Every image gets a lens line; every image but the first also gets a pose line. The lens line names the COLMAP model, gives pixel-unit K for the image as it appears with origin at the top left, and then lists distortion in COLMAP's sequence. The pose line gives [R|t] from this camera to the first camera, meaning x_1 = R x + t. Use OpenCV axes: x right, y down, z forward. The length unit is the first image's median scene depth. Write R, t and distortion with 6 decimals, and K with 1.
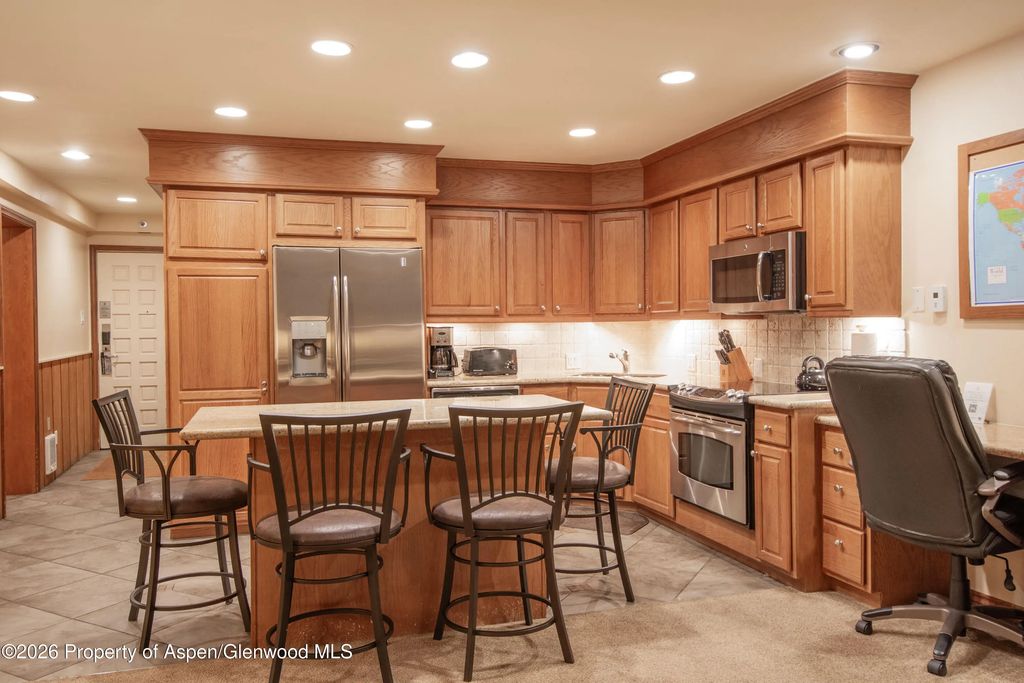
lens RADIAL K [[794.4, 0, 512.8], [0, 794.4, 340.5], [0, 0, 1]] dist [0.012422, 0.004192]
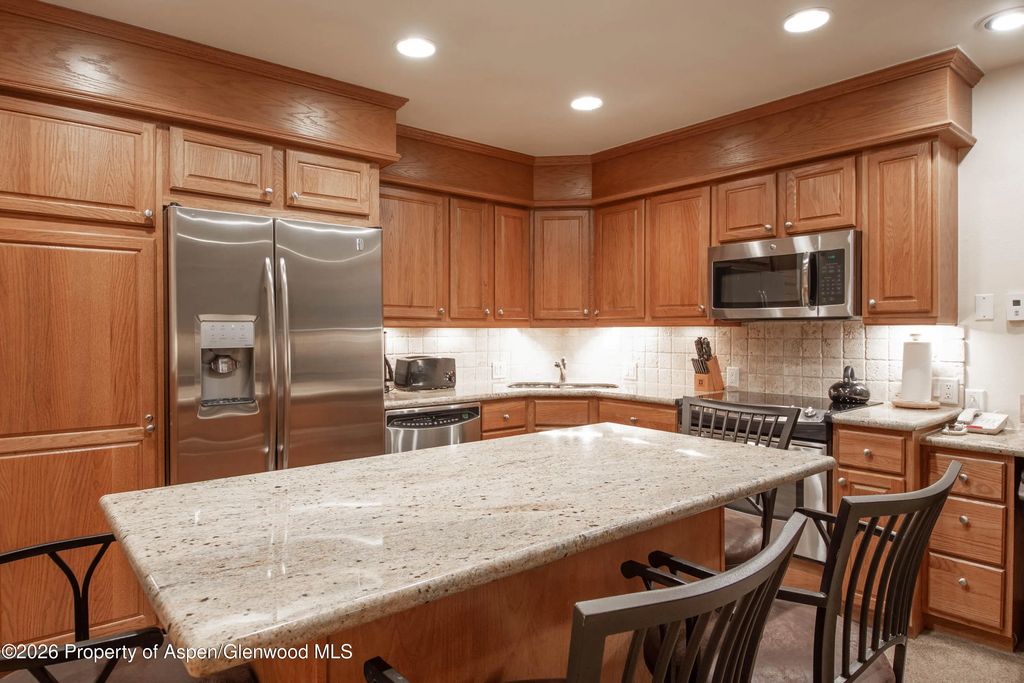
lens RADIAL K [[607.5, 0, 513.4], [0, 607.5, 337.5], [0, 0, 1]] dist [-0.003795, -0.009263]
pose [[0.922400, 0.004677, 0.386207, -0.226728], [-0.000566, 0.999942, -0.010758, -0.005514], [-0.386235, 0.009704, 0.922350, 0.427451]]
